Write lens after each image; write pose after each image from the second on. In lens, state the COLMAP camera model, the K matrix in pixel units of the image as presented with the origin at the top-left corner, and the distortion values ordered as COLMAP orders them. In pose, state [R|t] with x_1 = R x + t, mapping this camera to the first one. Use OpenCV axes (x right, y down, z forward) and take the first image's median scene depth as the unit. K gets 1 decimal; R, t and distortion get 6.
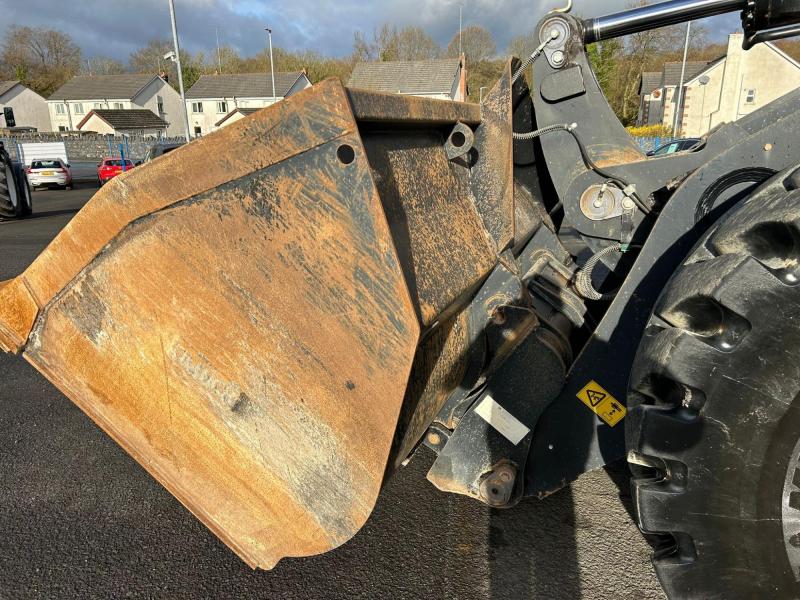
lens RADIAL K [[603.2, 0, 399.9], [0, 603.2, 302.0], [0, 0, 1]] dist [0.067091, -0.083055]
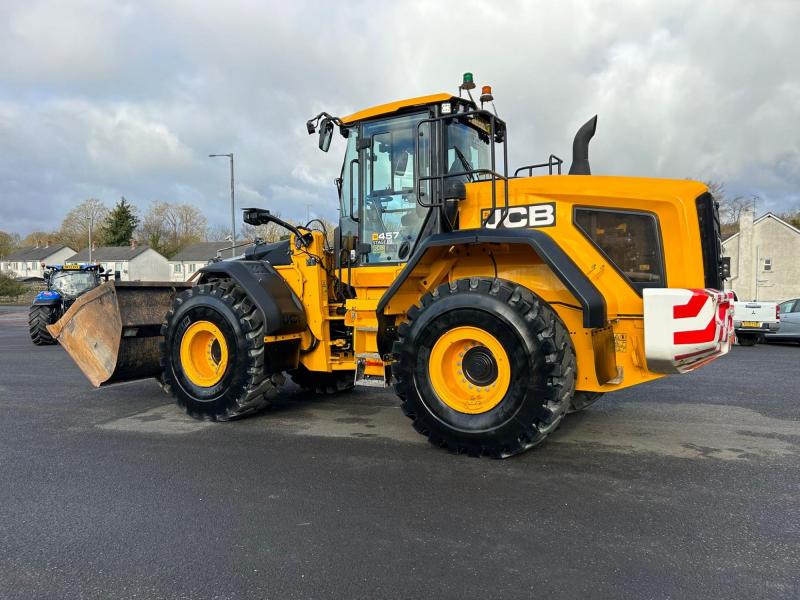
lens RADIAL K [[603.2, 0, 399.9], [0, 603.2, 302.0], [0, 0, 1]] dist [0.067091, -0.083055]
pose [[0.988632, 0.019853, -0.149039, 2.414982], [-0.056545, 0.967569, -0.246198, 0.769088], [0.139318, 0.251827, 0.957692, -2.853960]]
